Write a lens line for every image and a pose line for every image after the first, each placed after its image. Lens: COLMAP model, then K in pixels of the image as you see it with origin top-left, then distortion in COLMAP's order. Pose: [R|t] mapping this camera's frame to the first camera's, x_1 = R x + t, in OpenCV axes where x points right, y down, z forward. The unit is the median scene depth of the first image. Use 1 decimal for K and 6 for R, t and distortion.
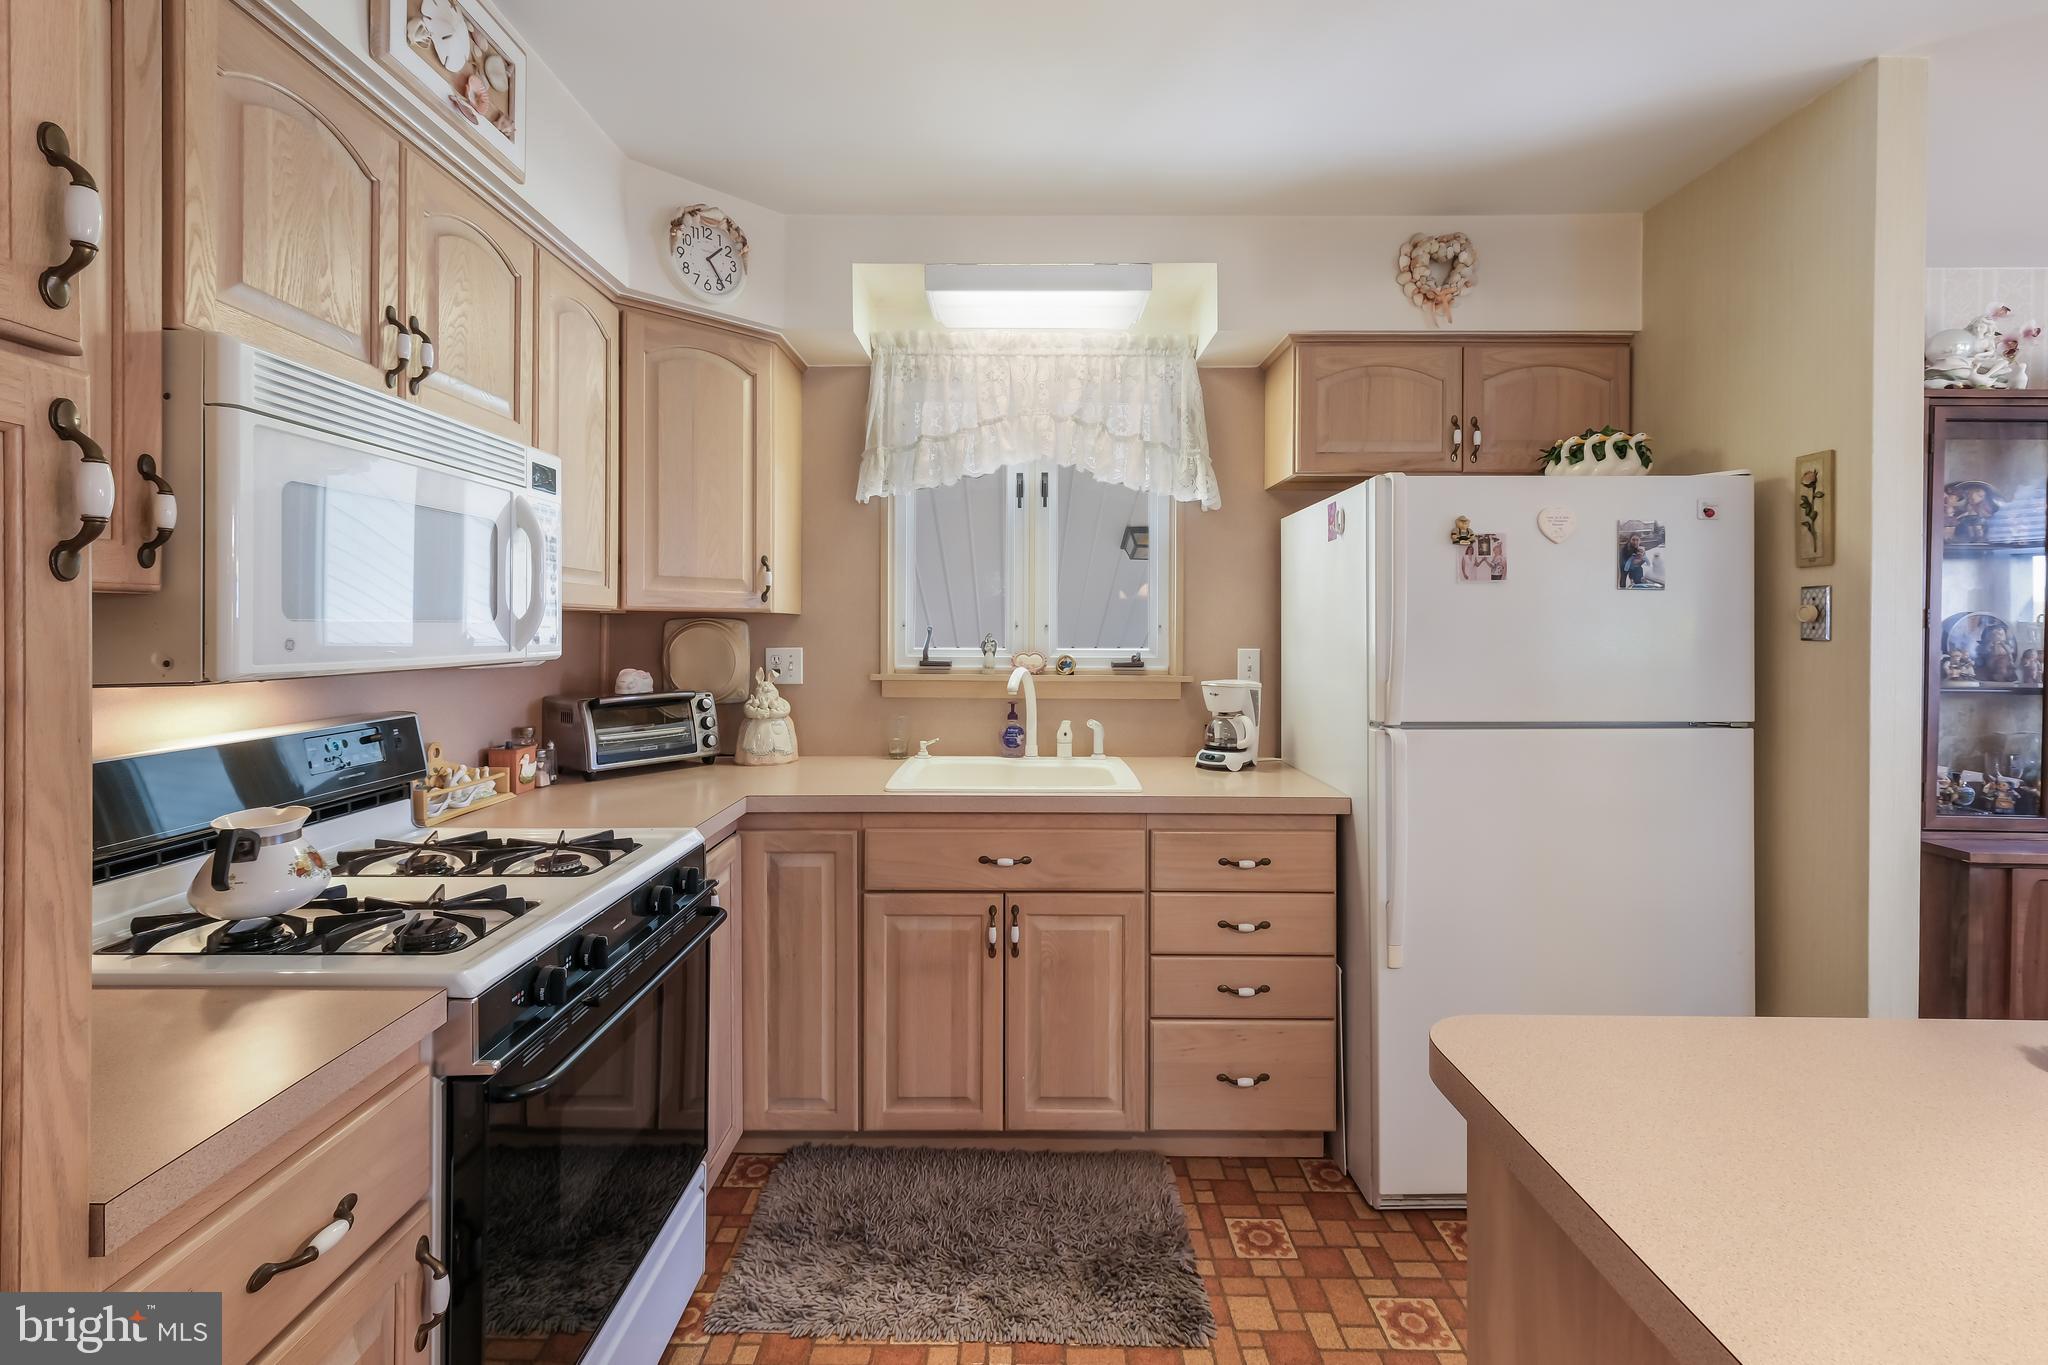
lens RADIAL K [[906.4, 0, 1017.2], [0, 906.4, 630.1], [0, 0, 1]] dist [0.003361, -0.001599]
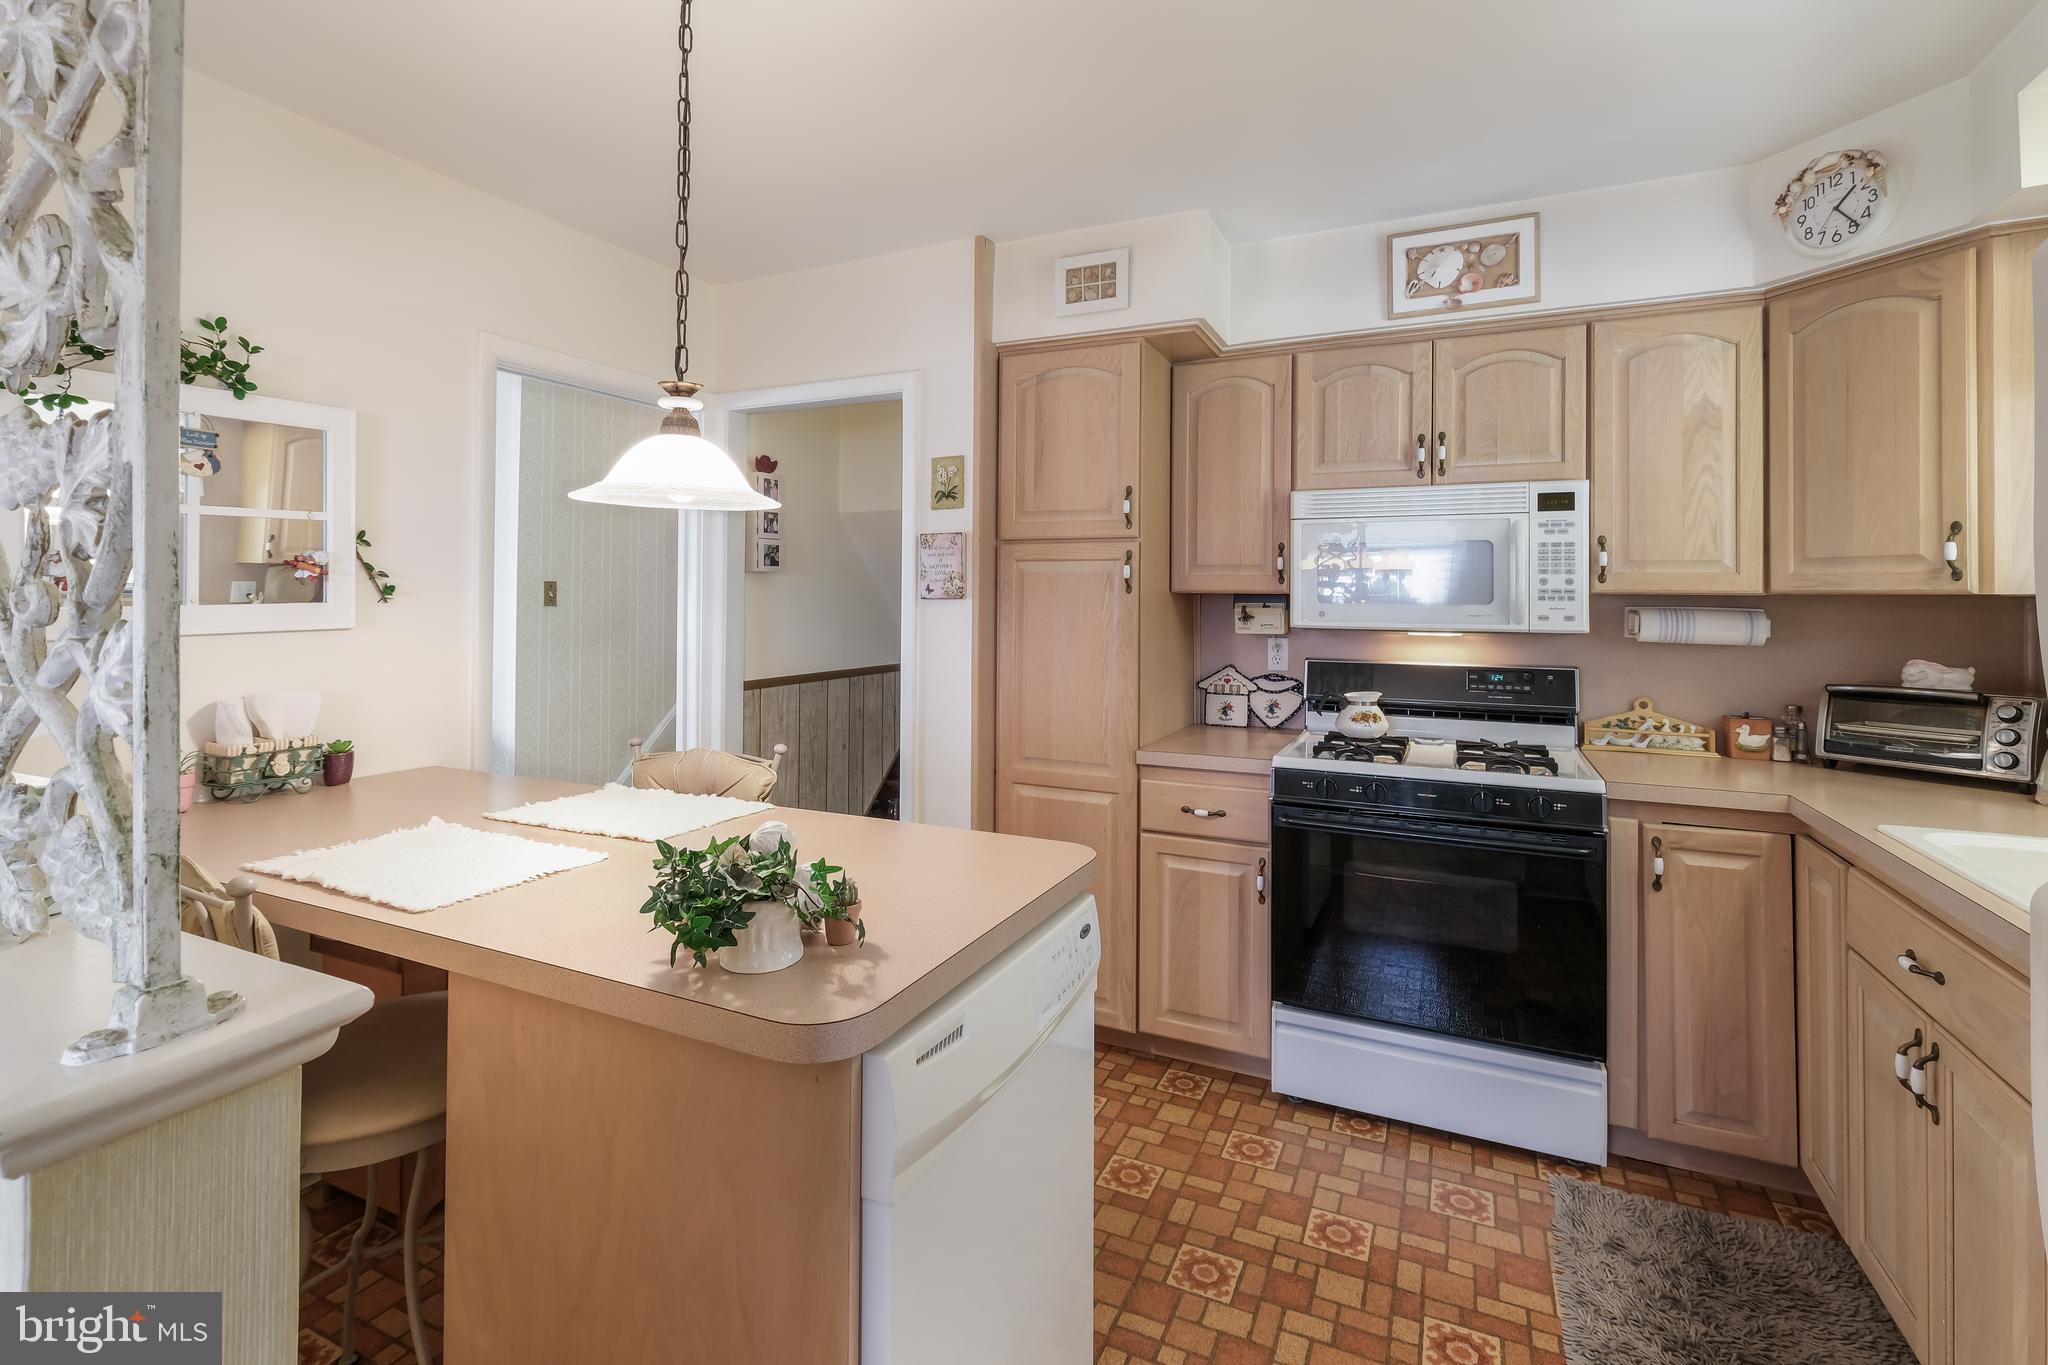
lens RADIAL K [[906.4, 0, 1007.1], [0, 906.4, 580.2], [0, 0, 1]] dist [0.003361, -0.001599]
pose [[-0.429939, -0.024952, -0.902513, 0.854616], [-0.012612, 0.999686, -0.021631, -0.004997], [0.902770, 0.002083, -0.430119, 0.659608]]
